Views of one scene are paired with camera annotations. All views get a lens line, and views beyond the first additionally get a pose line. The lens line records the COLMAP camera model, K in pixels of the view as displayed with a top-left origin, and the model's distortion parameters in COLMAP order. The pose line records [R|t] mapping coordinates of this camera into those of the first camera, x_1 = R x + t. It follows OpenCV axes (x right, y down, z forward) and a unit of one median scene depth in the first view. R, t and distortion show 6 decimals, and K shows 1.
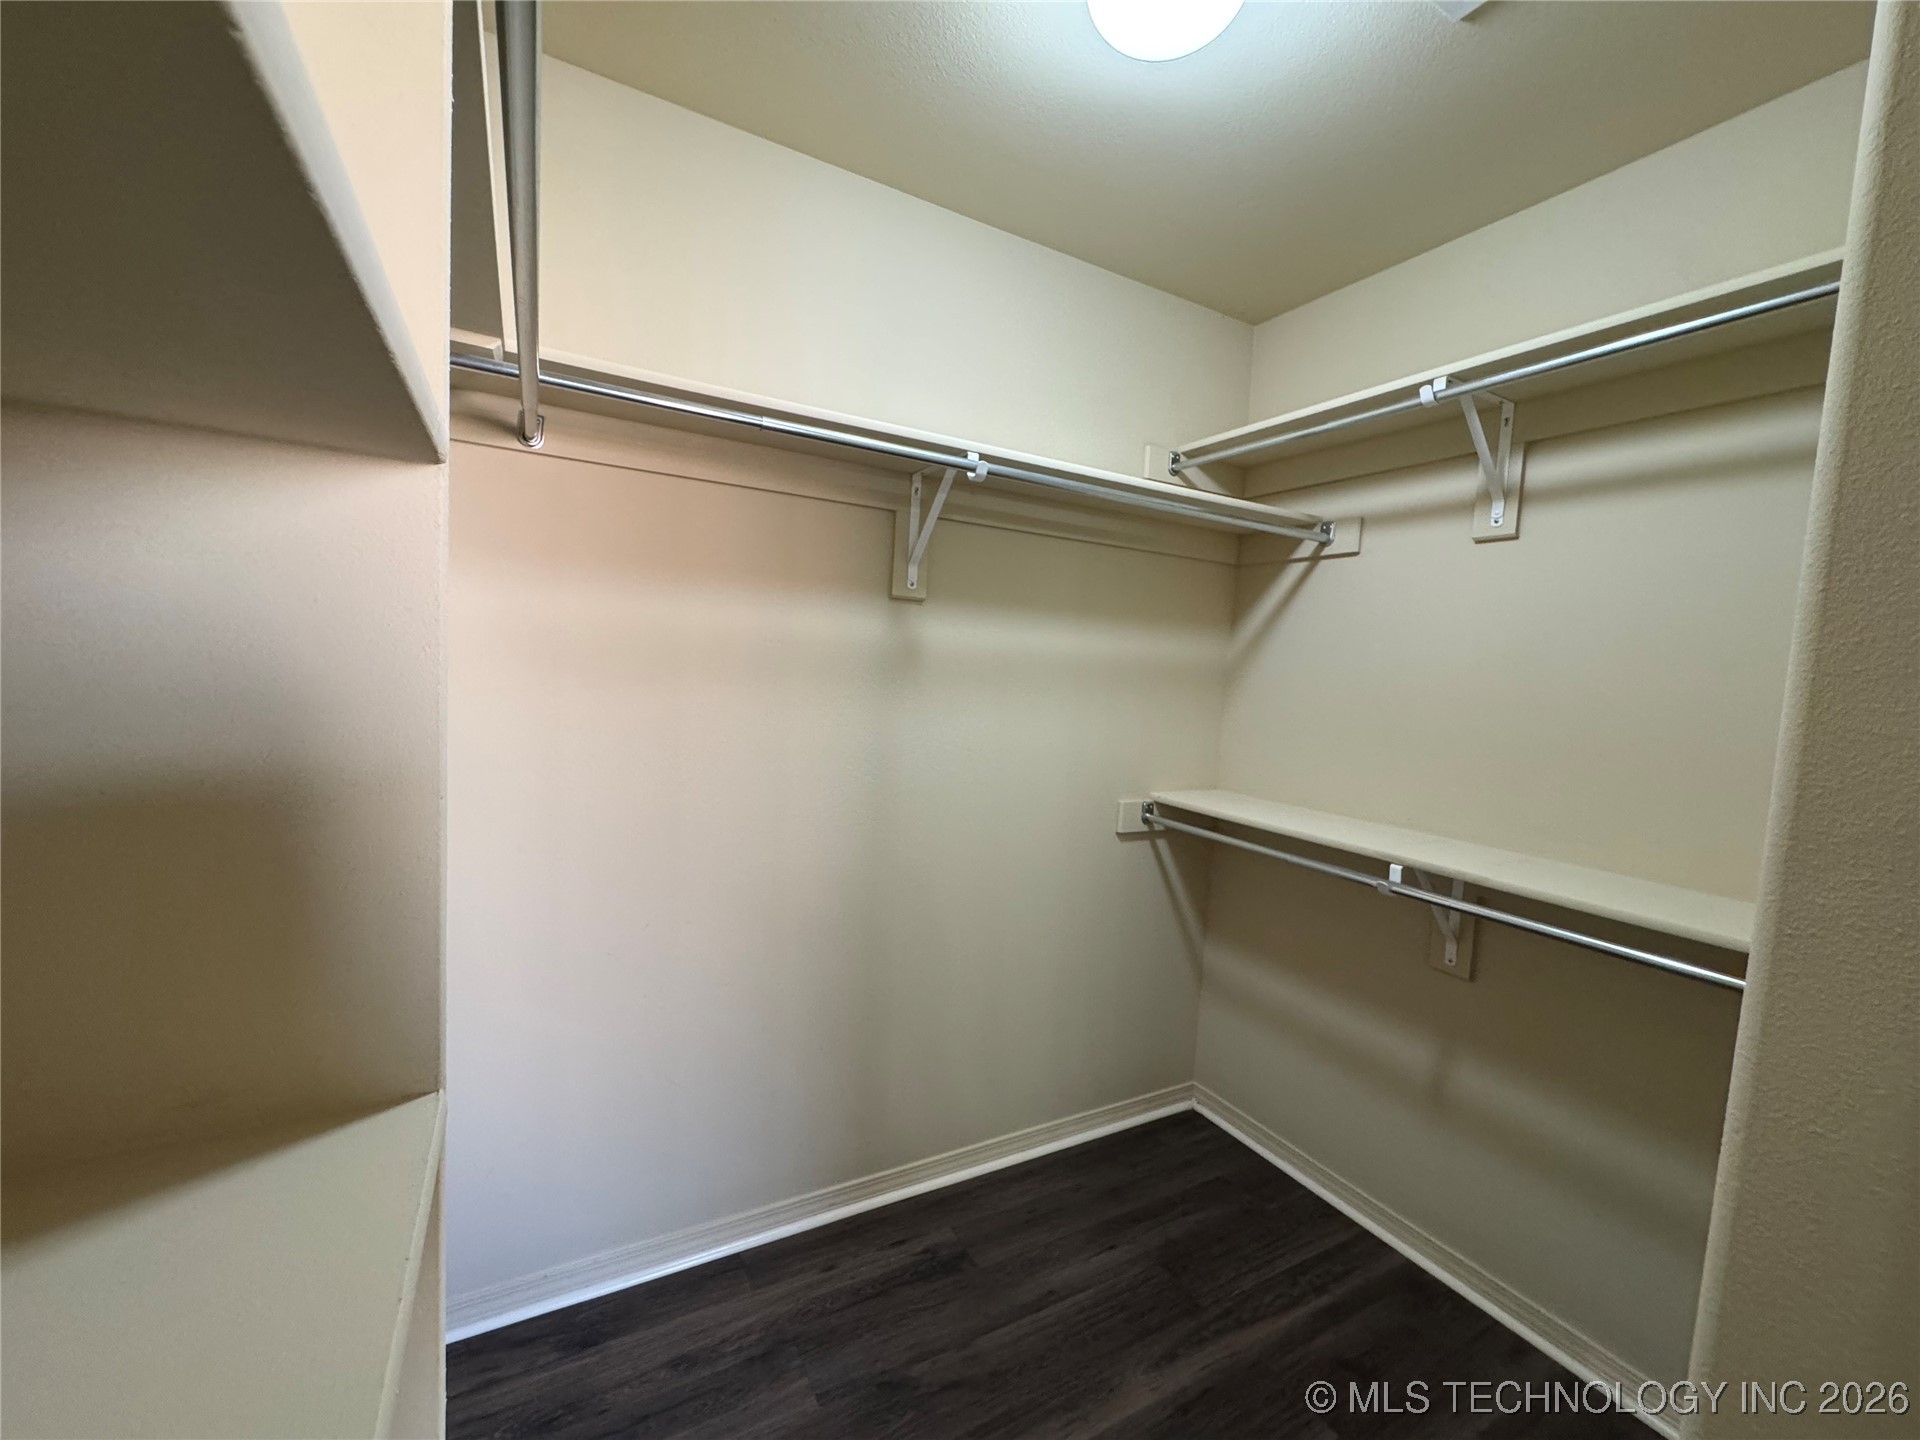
lens RADIAL K [[764.6, 0, 965.4], [0, 764.6, 723.1], [0, 0, 1]] dist [-0.003052, 0.001168]
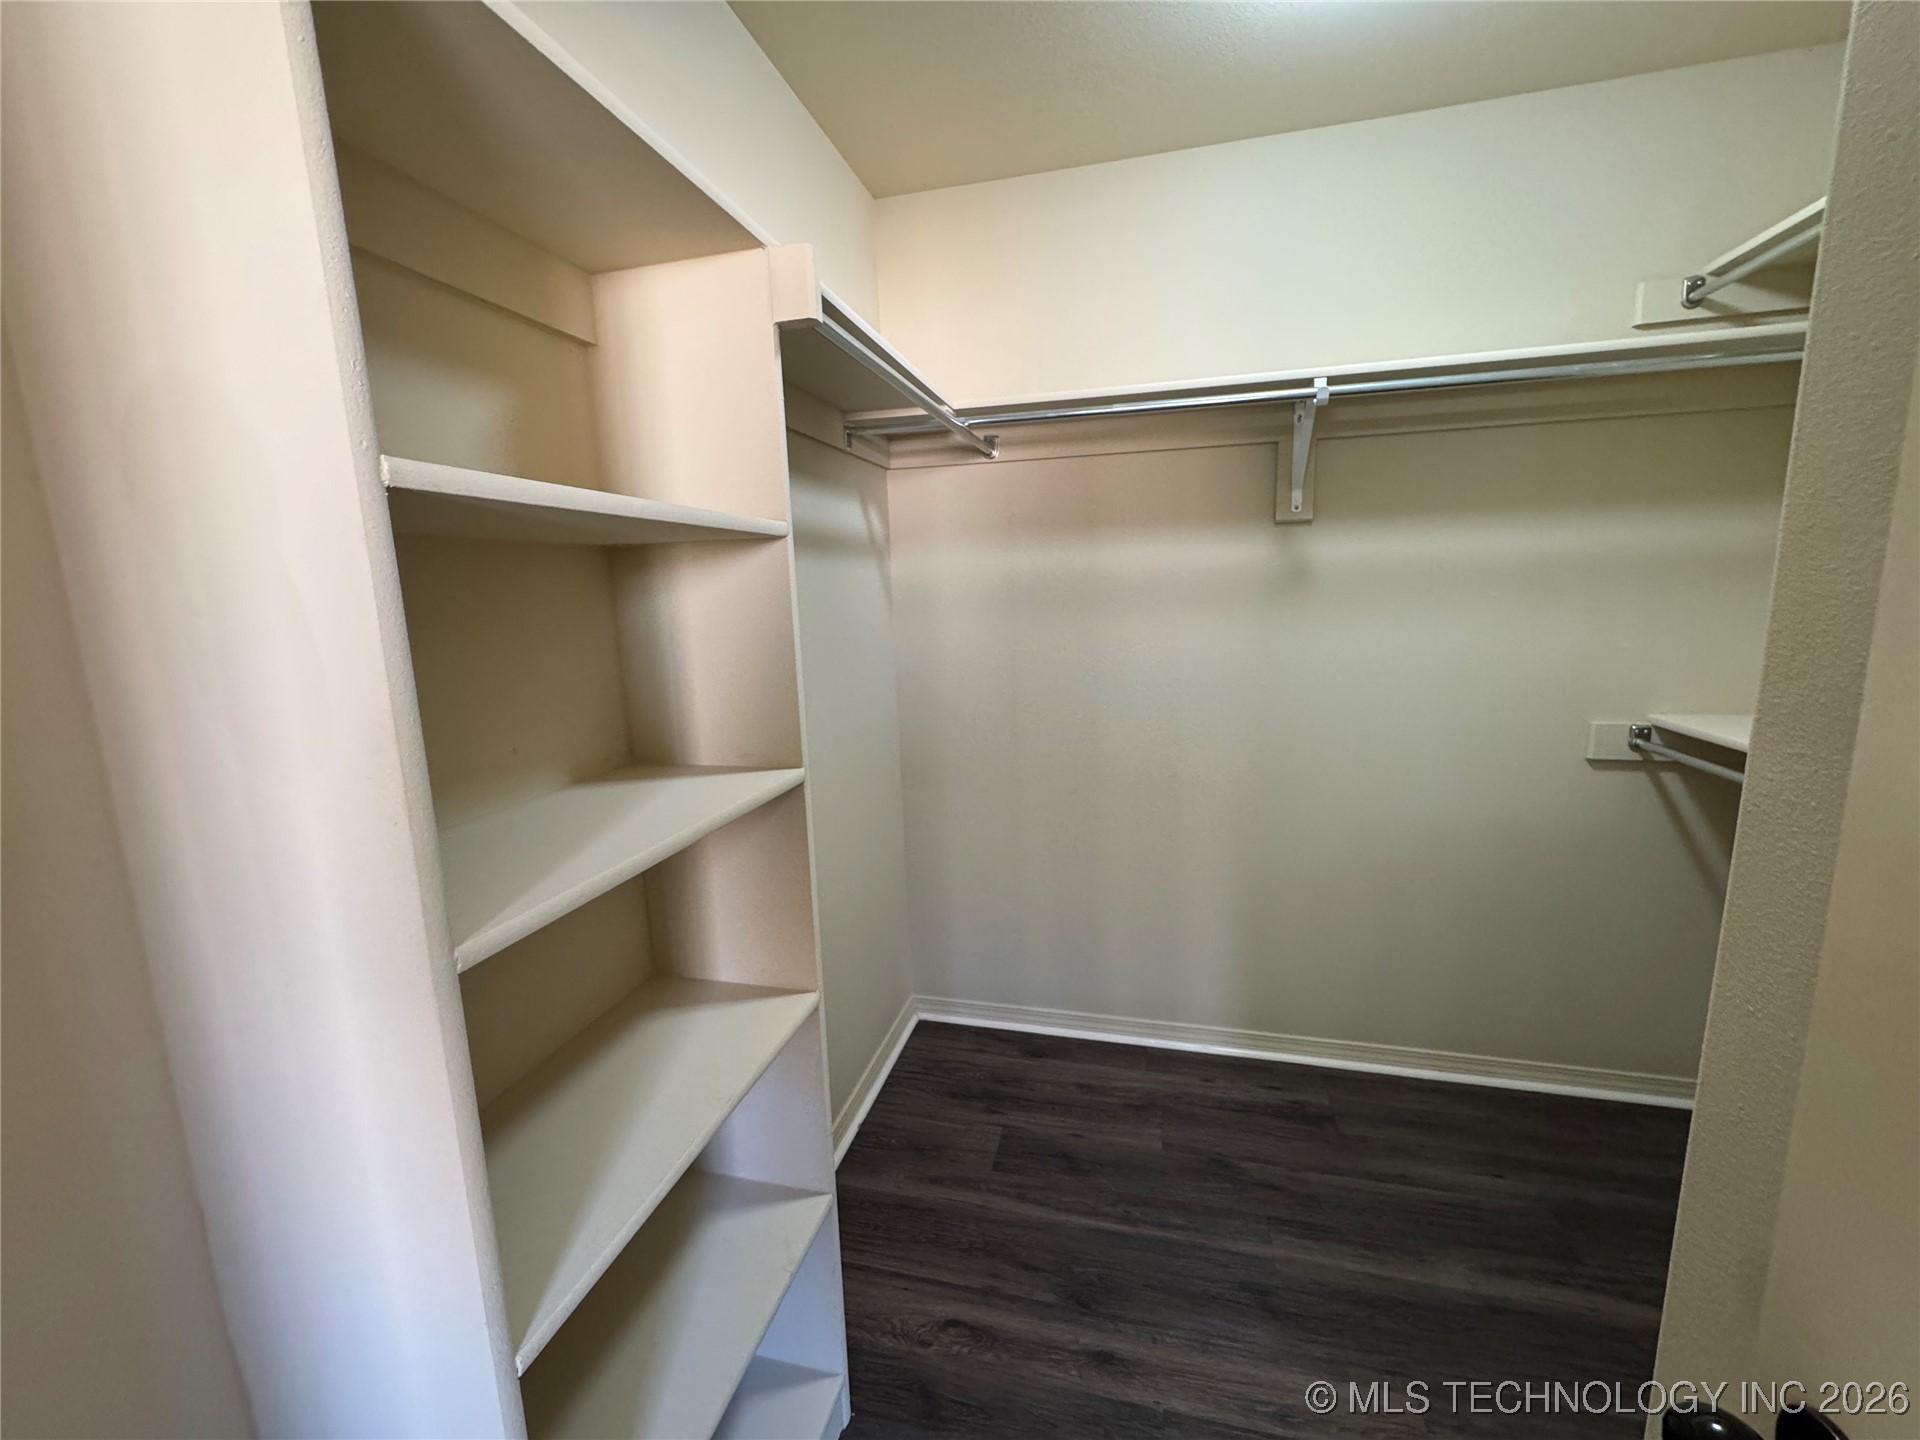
lens RADIAL K [[764.6, 0, 952.9], [0, 764.6, 721.9], [0, 0, 1]] dist [-0.003052, 0.001168]
pose [[0.720841, 0.042767, -0.691780, 0.344787], [0.019497, 0.996448, 0.081918, 0.021917], [0.692826, -0.072537, 0.717447, -0.131490]]
